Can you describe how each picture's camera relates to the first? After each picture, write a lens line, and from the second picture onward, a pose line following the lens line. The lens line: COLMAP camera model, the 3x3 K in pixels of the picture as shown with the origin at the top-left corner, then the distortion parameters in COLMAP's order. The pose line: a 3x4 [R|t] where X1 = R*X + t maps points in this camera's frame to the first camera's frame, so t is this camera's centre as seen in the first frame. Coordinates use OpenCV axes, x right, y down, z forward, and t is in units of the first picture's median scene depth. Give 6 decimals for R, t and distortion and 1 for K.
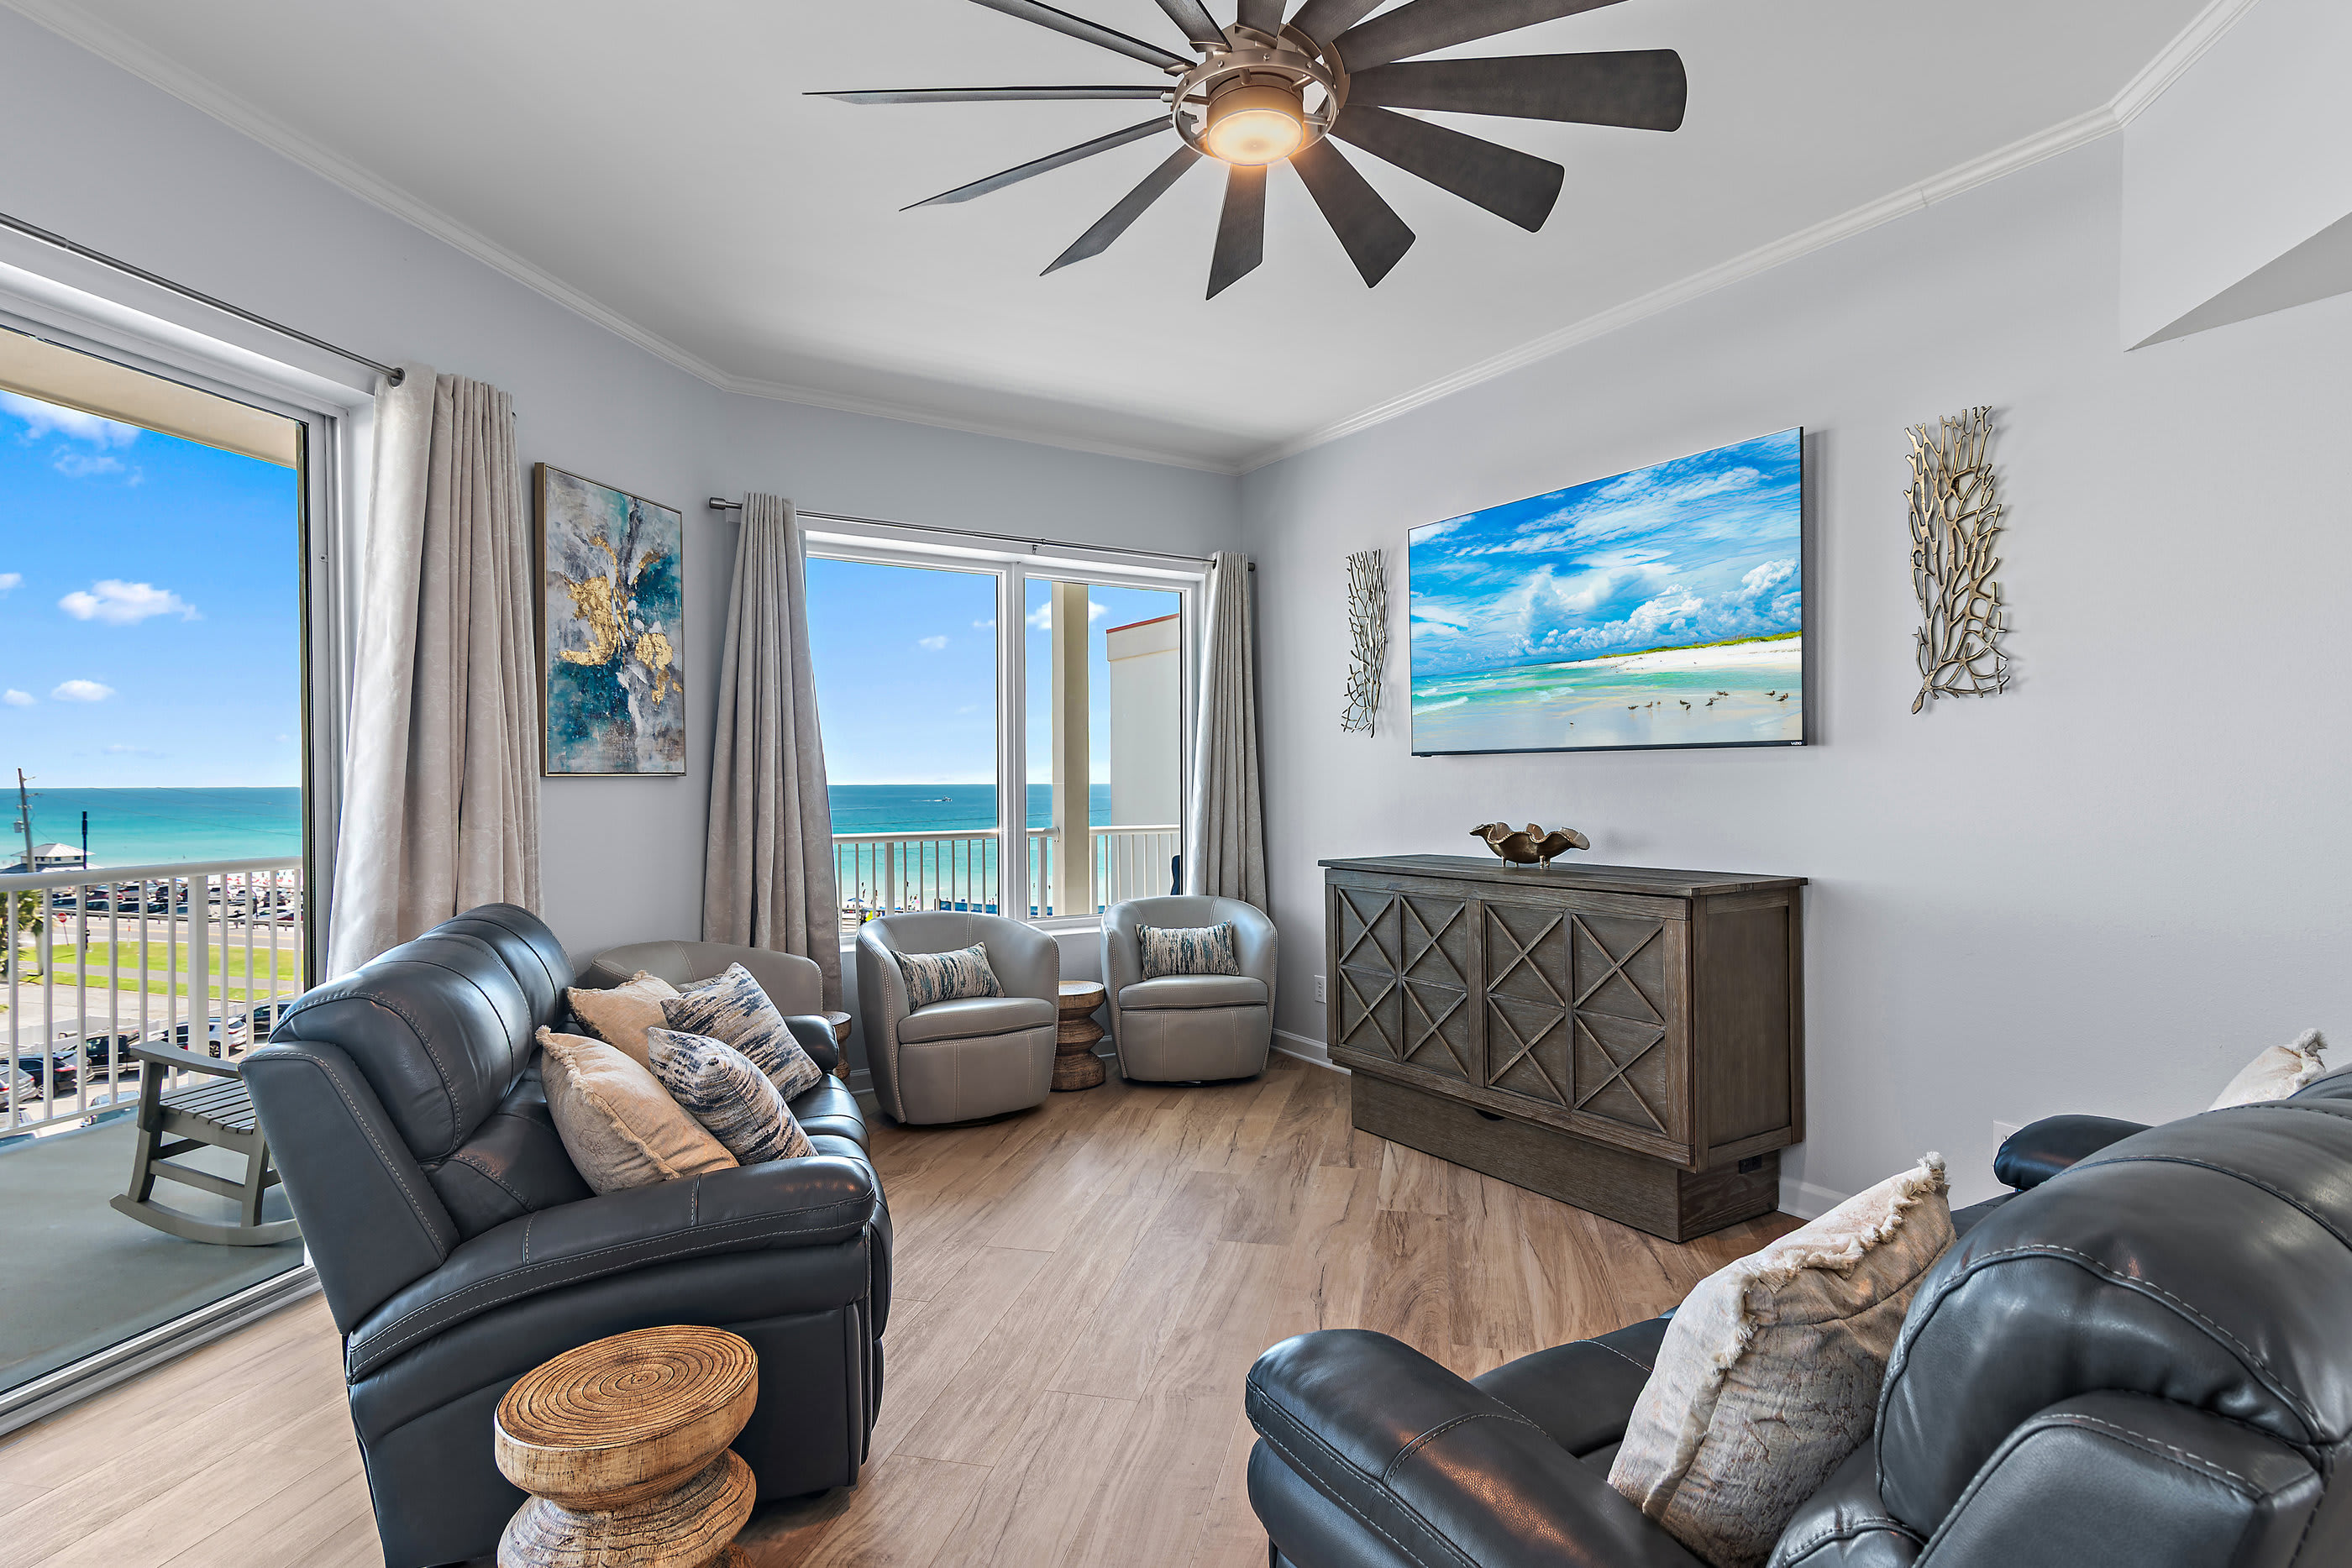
lens RADIAL K [[1163.2, 0, 1176.0], [0, 1163.2, 784.0], [0, 0, 1]] dist [0.018035, -0.000526]
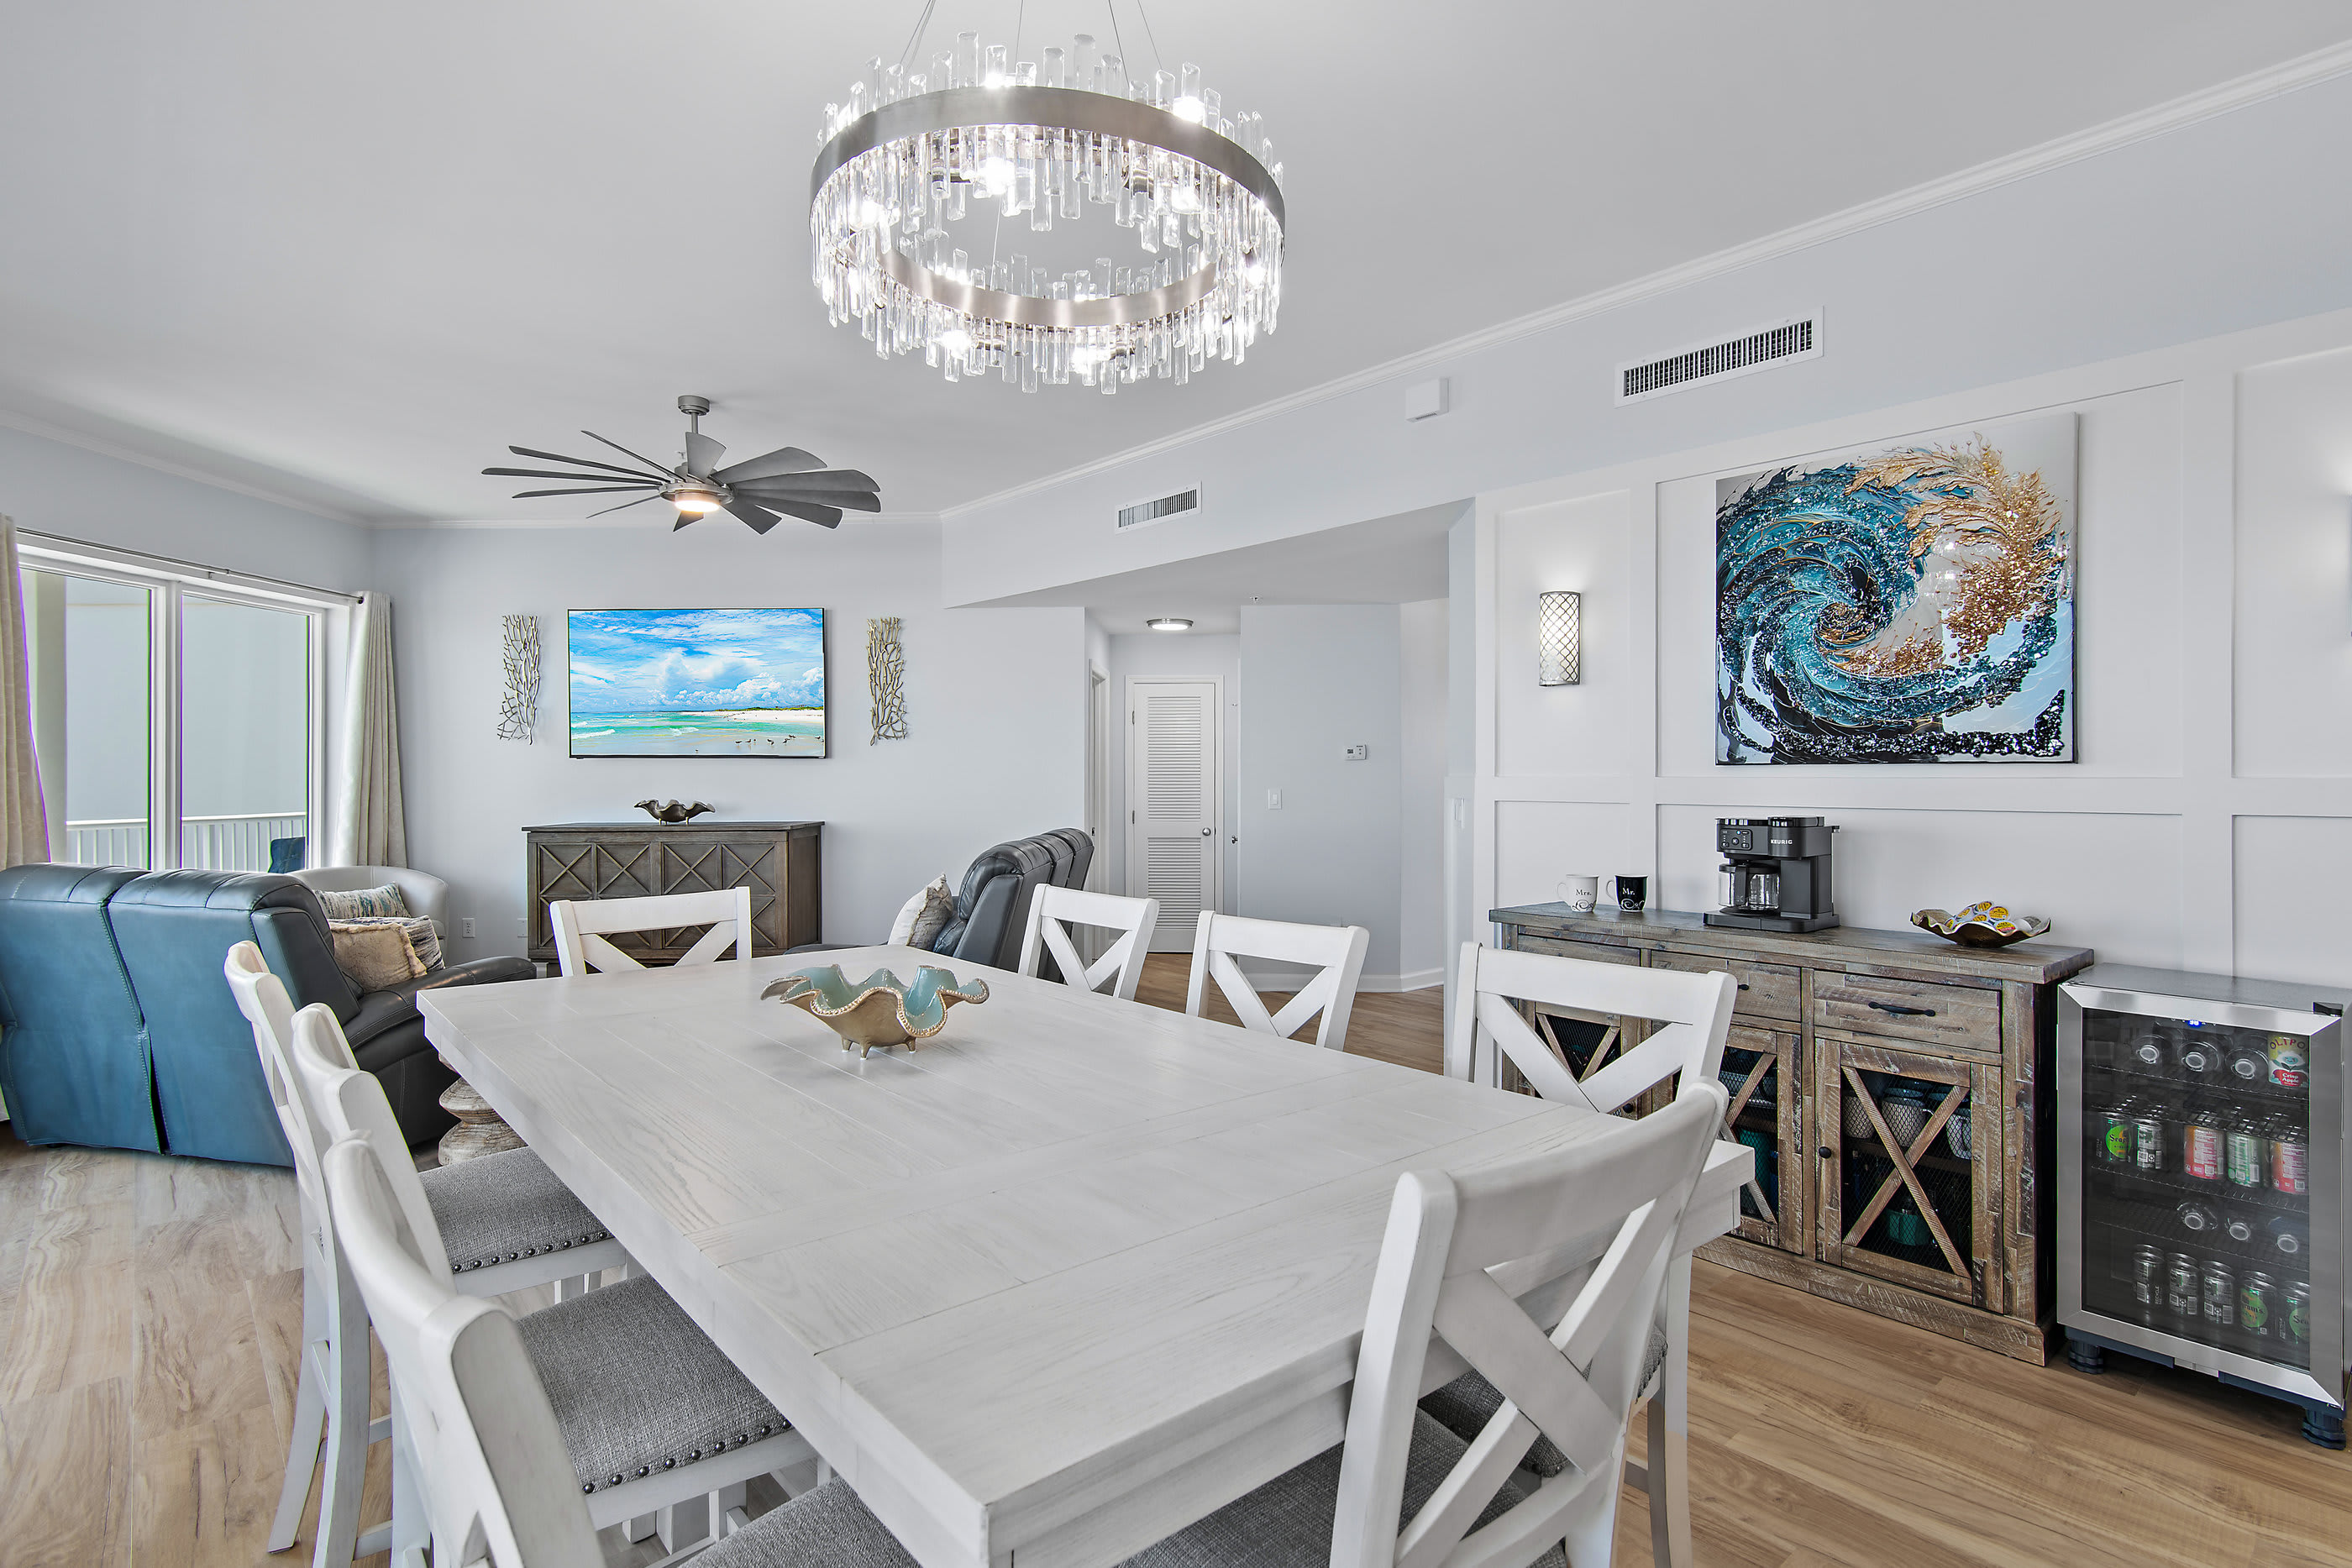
lens RADIAL K [[1168.4, 0, 1176.0], [0, 1168.4, 784.0], [0, 0, 1]] dist [-0.000296, -0.000021]
pose [[0.576681, -0.003007, 0.816964, -0.723711], [-0.000412, 0.999992, 0.003971, 0.003914], [-0.816969, -0.002627, 0.576675, -0.647278]]
